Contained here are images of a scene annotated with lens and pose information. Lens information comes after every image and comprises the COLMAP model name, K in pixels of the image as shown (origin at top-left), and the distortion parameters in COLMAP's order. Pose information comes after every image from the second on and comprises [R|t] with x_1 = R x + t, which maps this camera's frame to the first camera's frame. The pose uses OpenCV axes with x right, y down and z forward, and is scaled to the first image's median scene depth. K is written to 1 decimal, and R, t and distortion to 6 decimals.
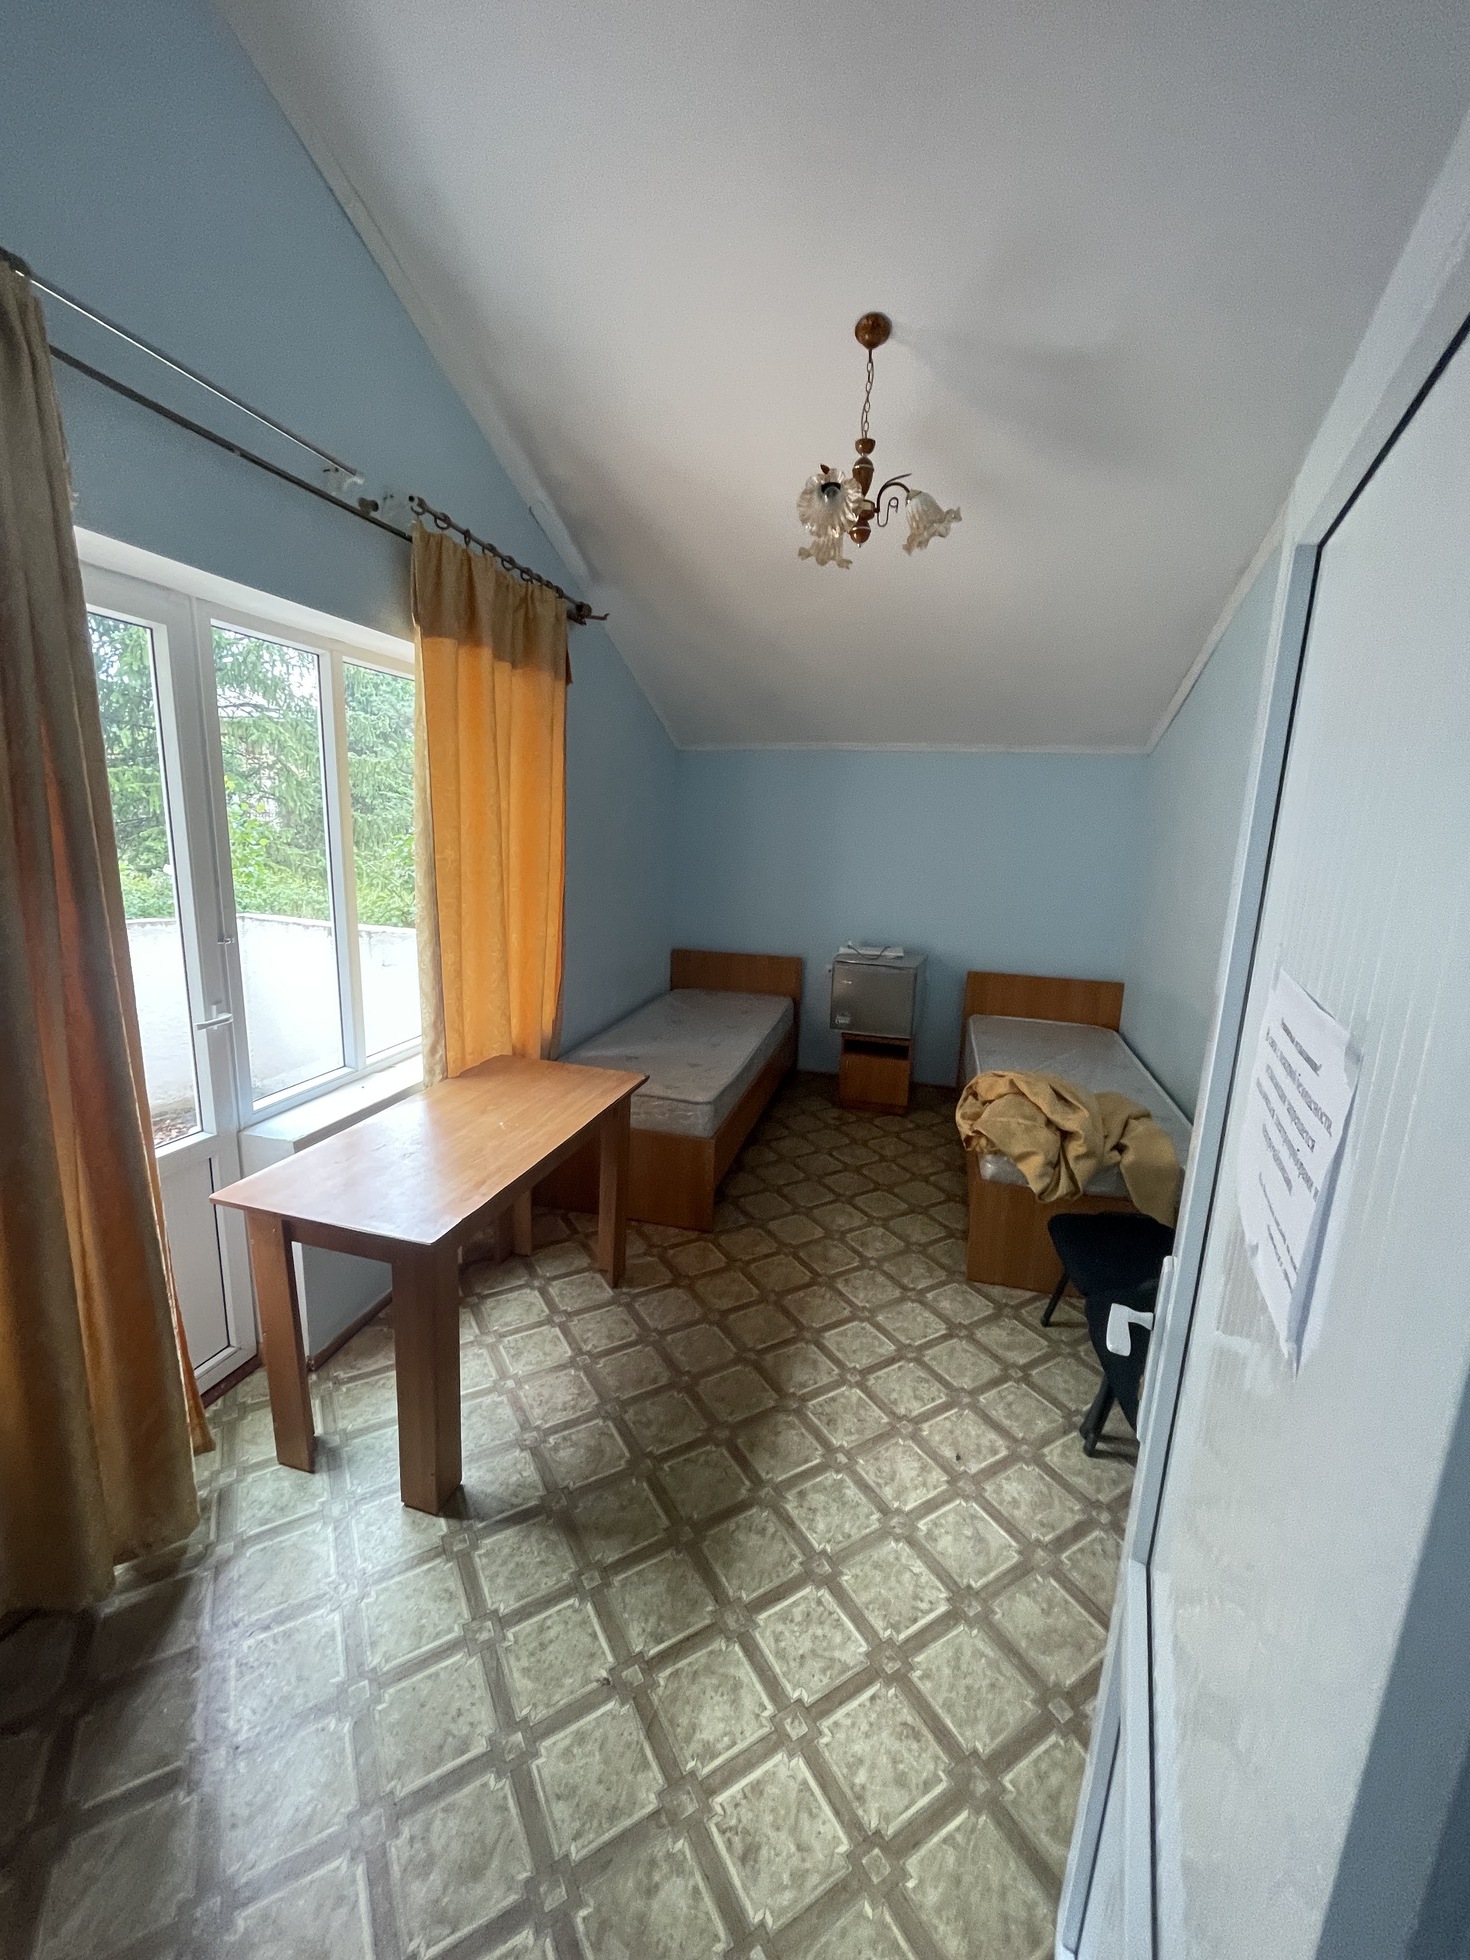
lens RADIAL K [[796.6, 0, 740.1], [0, 796.6, 992.3], [0, 0, 1]] dist [0.000259, 0.000448]
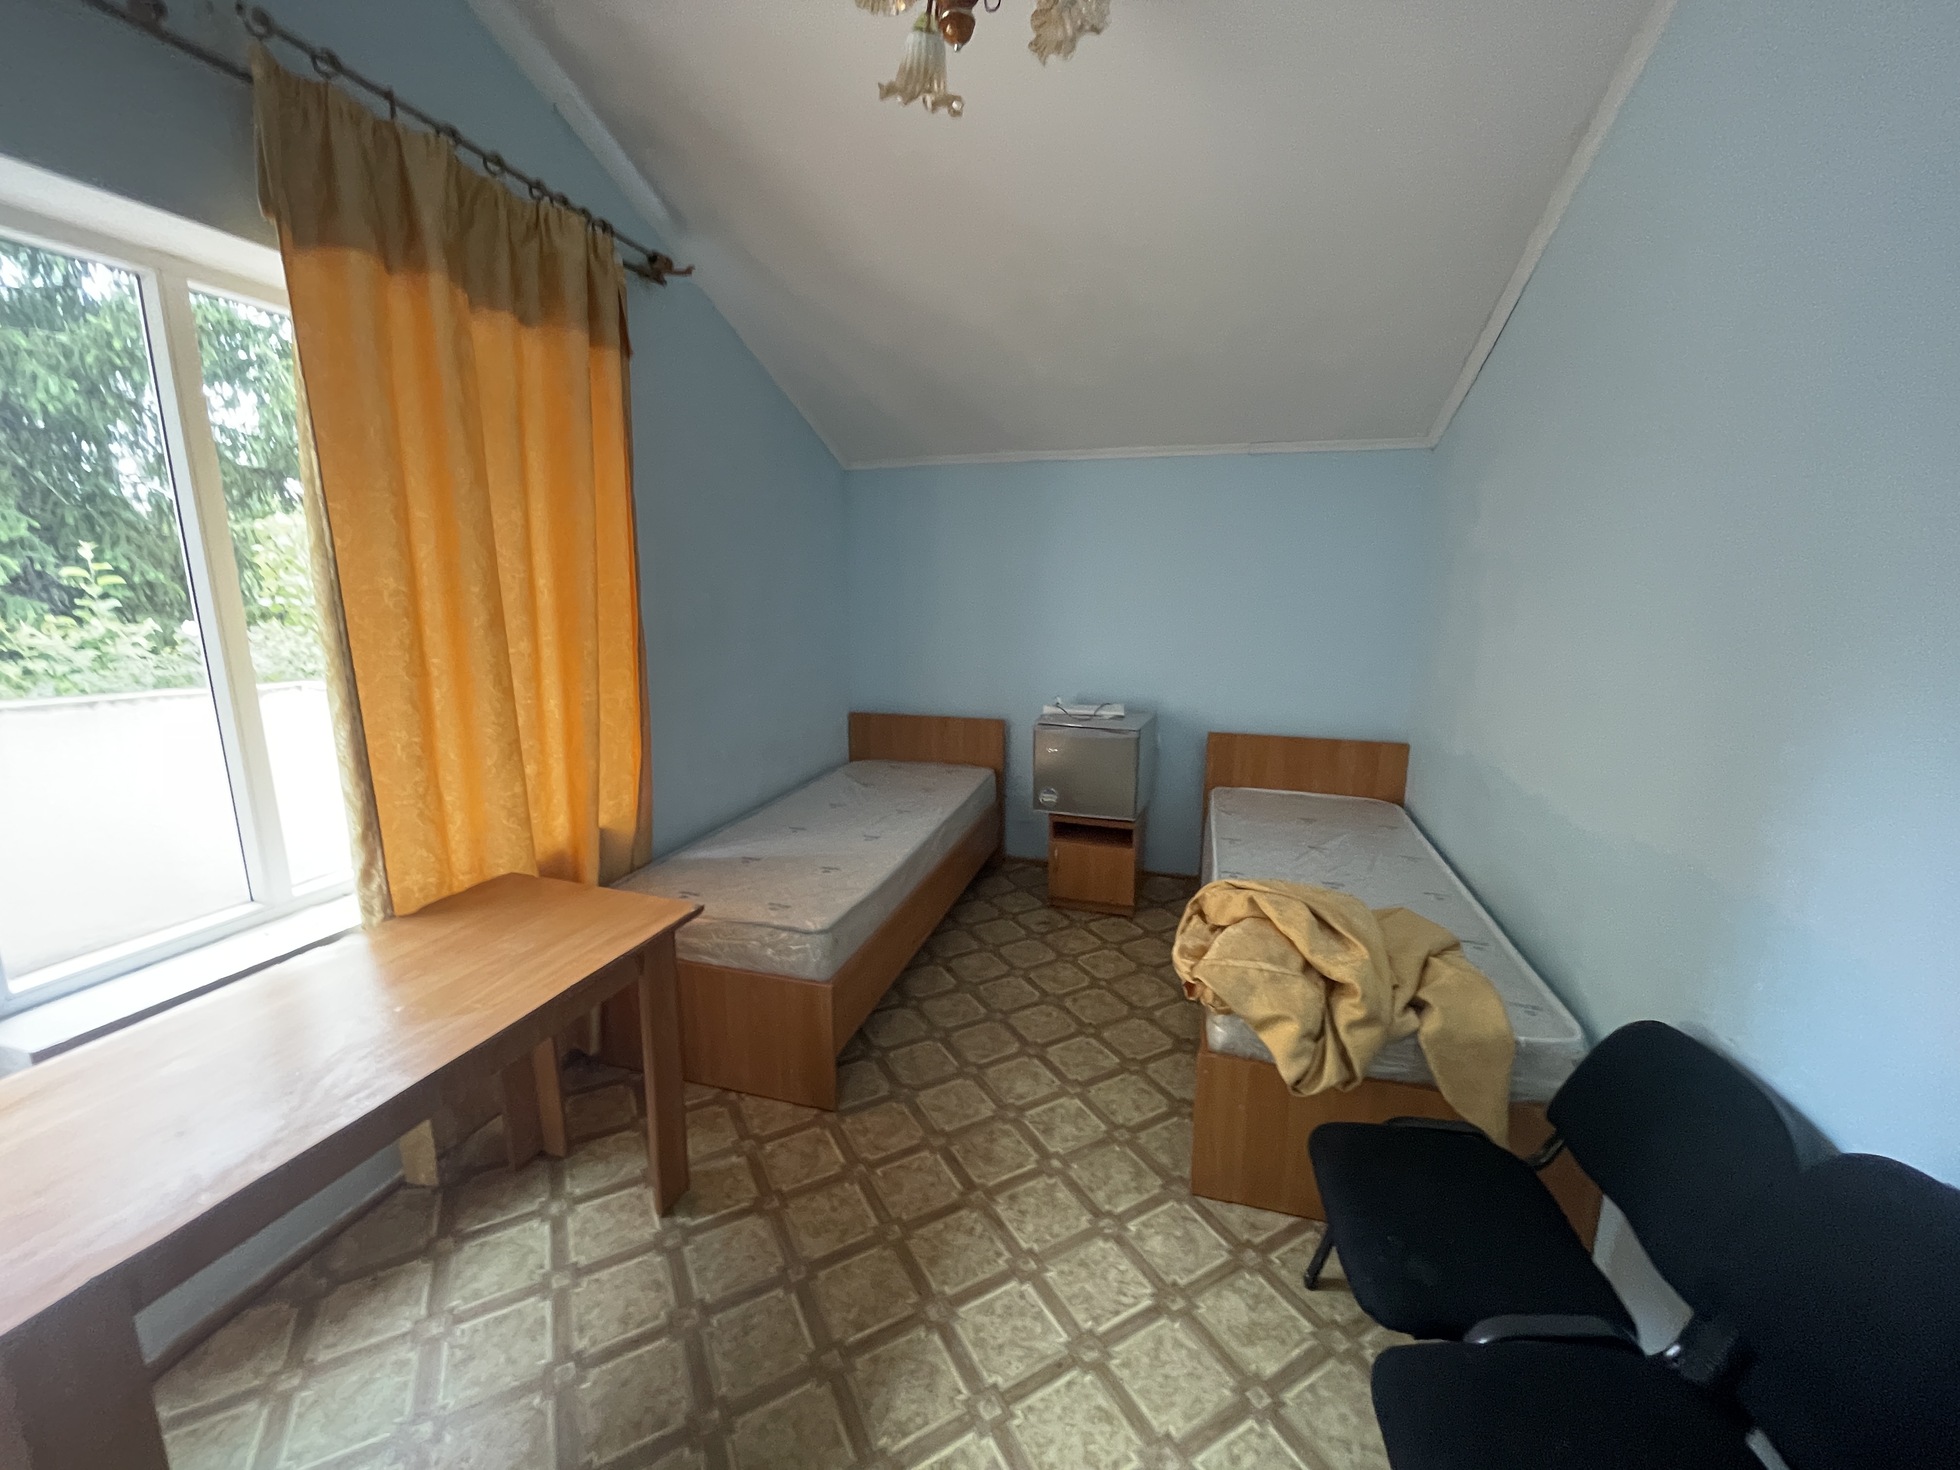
lens RADIAL K [[796.7, 0, 982.4], [0, 796.7, 739.0], [0, 0, 1]] dist [0.001024, 0.000355]
pose [[0.999198, -0.019983, -0.034708, 0.138327], [0.019507, 0.999712, -0.013995, -0.020658], [0.034977, 0.013307, 0.999300, 0.311421]]
